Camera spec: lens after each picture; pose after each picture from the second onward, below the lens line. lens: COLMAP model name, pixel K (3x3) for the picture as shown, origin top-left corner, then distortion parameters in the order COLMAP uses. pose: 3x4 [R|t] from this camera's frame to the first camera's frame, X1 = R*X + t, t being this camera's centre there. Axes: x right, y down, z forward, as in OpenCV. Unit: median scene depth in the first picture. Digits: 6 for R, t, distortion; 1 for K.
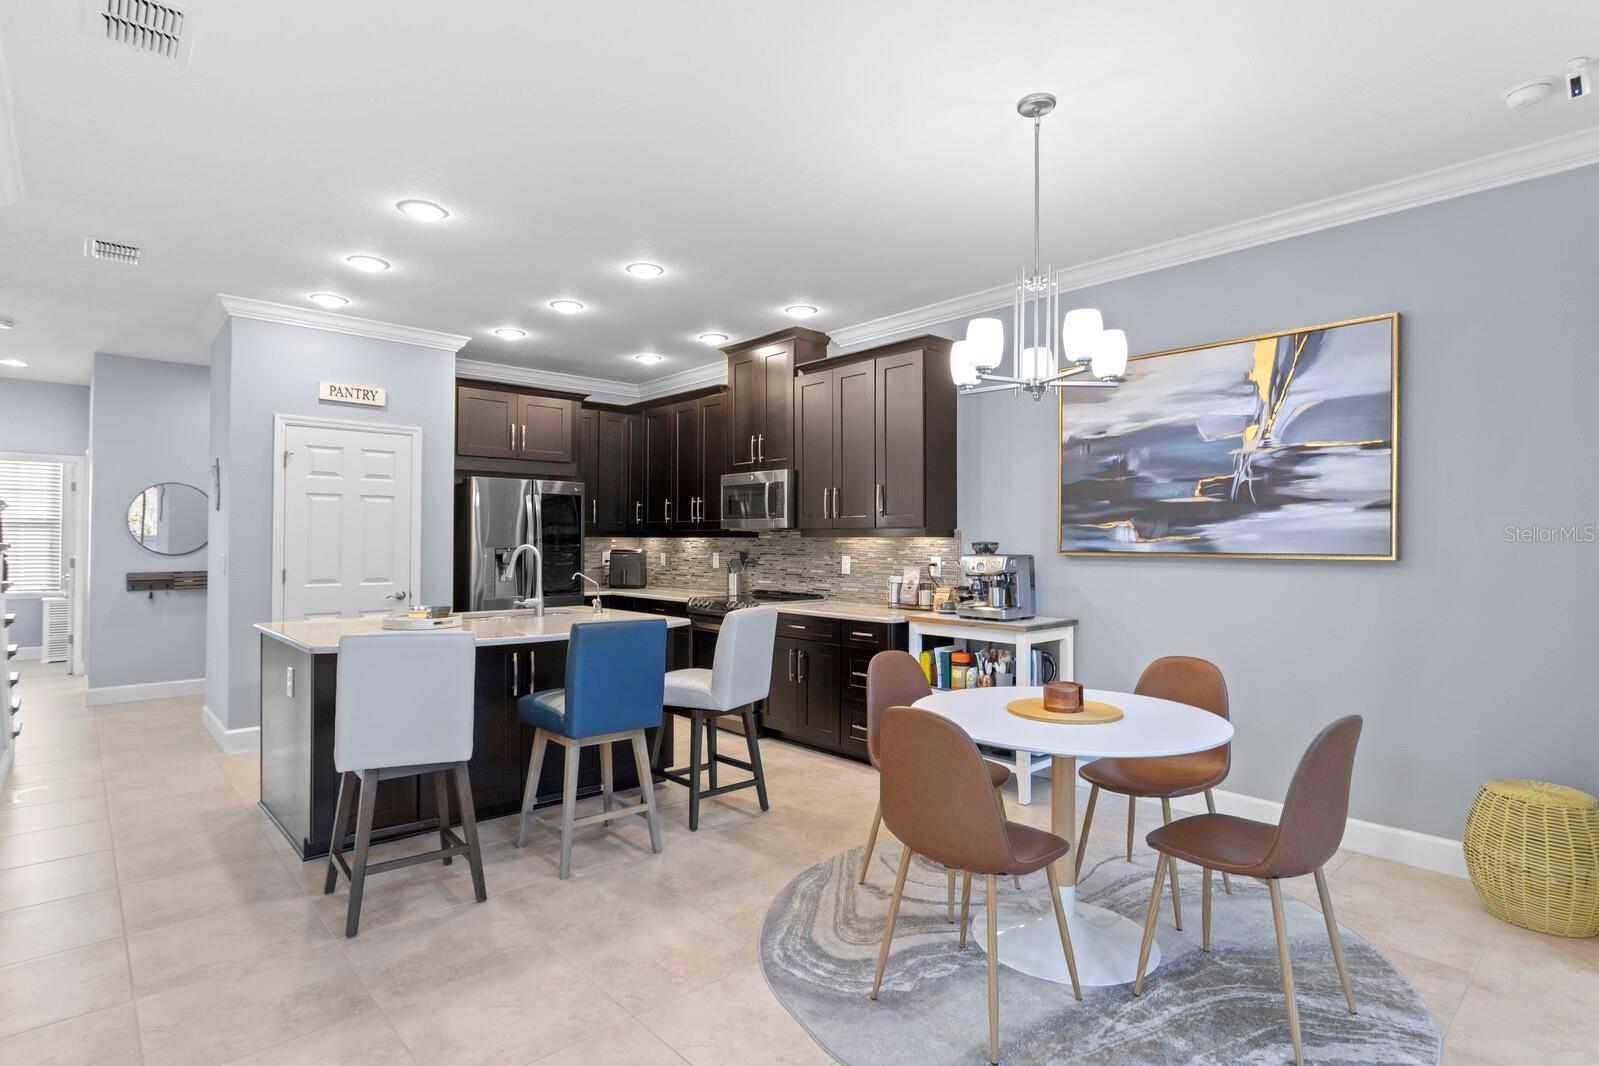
lens RADIAL K [[817.5, 0, 799.8], [0, 817.5, 519.1], [0, 0, 1]] dist [0.000059, 0.002072]
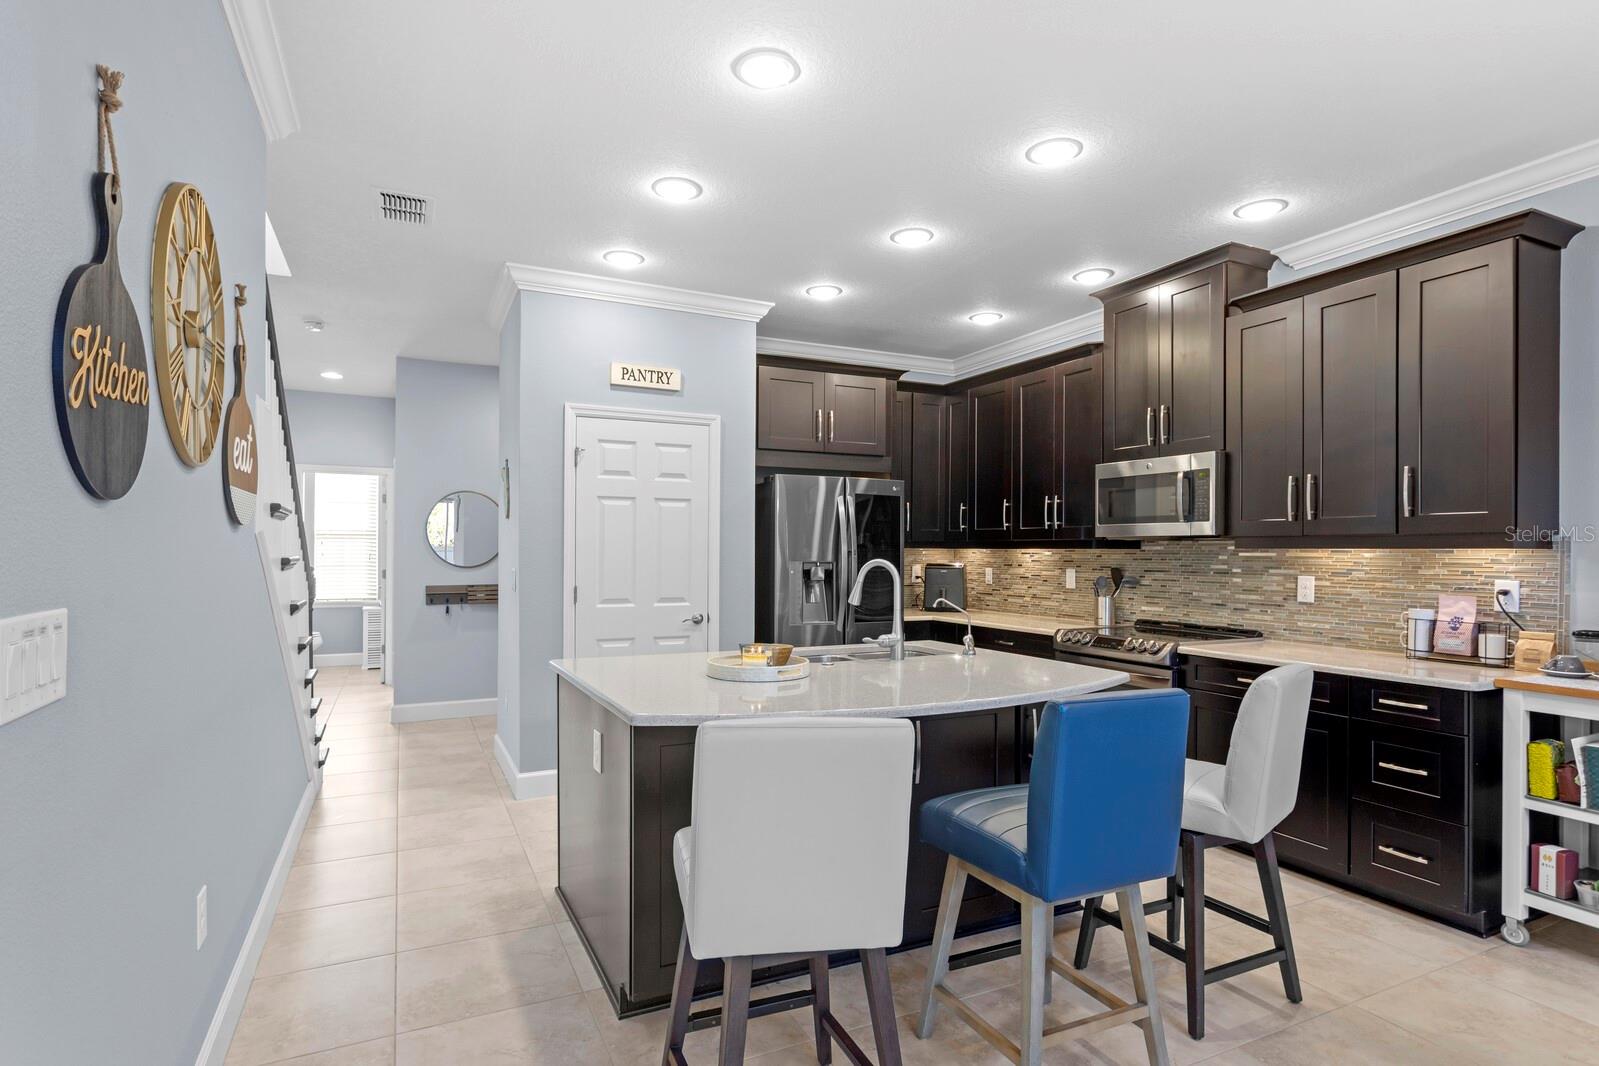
lens RADIAL K [[831.6, 0, 796.4], [0, 831.6, 528.1], [0, 0, 1]] dist [-0.002385, 0.001139]
pose [[0.960390, -0.007324, -0.278562, -0.150932], [0.006956, 0.999973, -0.002312, 0.003900], [0.278572, 0.000283, 0.960415, 0.209462]]
